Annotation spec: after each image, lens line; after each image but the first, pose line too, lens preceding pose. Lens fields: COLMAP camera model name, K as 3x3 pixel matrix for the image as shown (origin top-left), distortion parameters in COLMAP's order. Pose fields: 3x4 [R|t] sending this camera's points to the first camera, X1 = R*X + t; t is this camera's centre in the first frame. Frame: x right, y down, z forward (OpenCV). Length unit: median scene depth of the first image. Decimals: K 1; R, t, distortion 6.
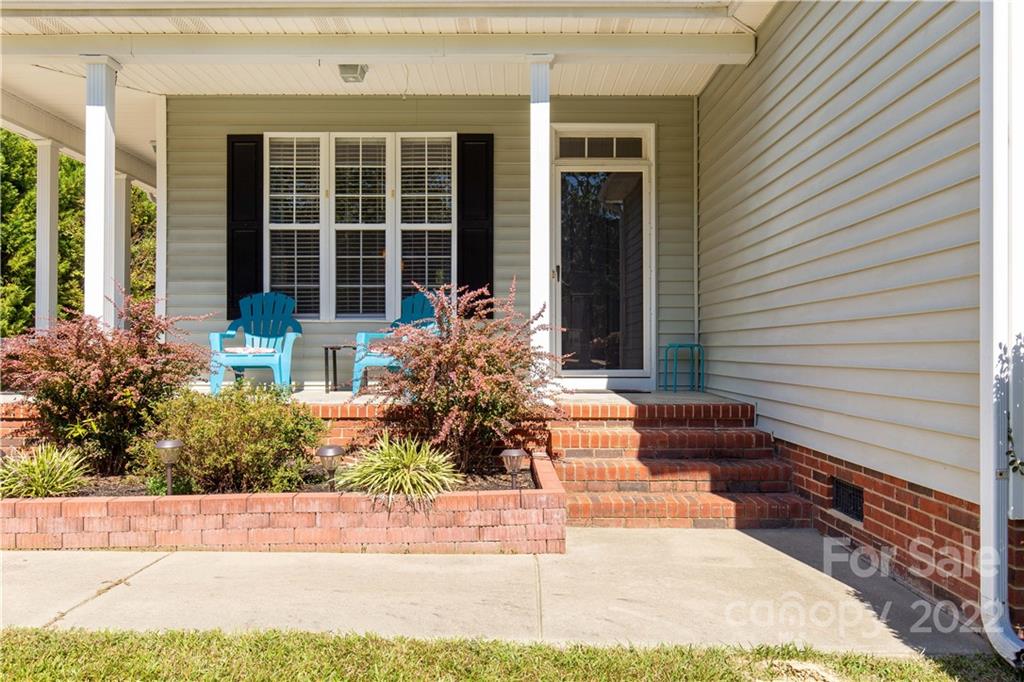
lens RADIAL K [[705.4, 0, 511.7], [0, 705.4, 345.2], [0, 0, 1]] dist [-0.000507, 0.000346]
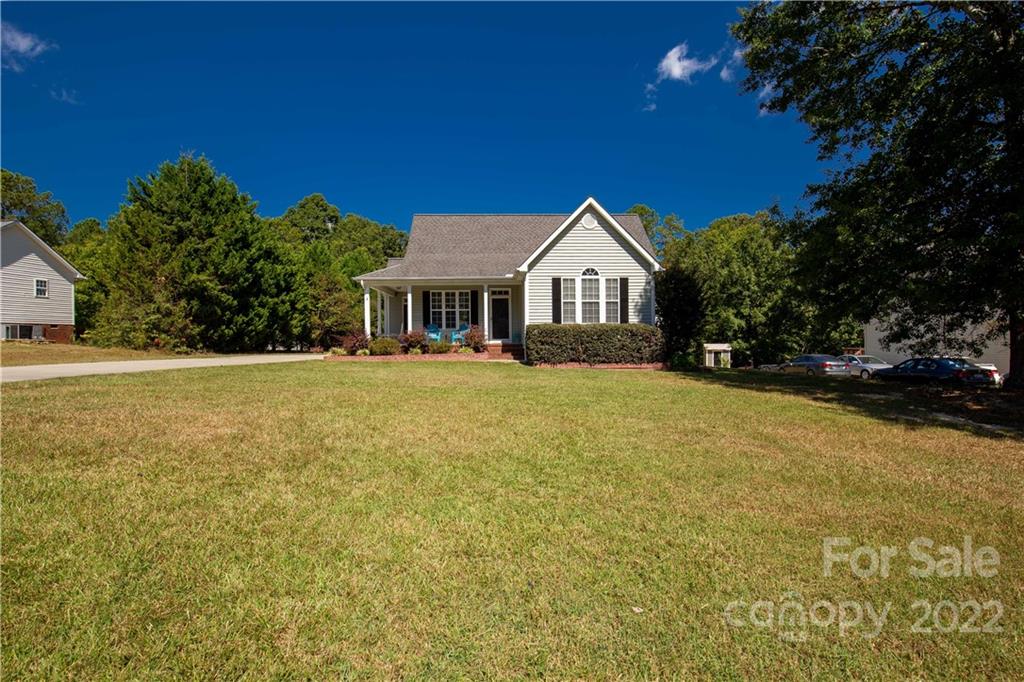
lens RADIAL K [[474.3, 0, 514.5], [0, 474.3, 345.0], [0, 0, 1]] dist [-0.034164, -0.001379]
pose [[0.998547, -0.012973, 0.052307, 0.049871], [0.011852, 0.999695, 0.021688, 0.007544], [-0.052572, -0.021036, 0.998396, -2.271763]]
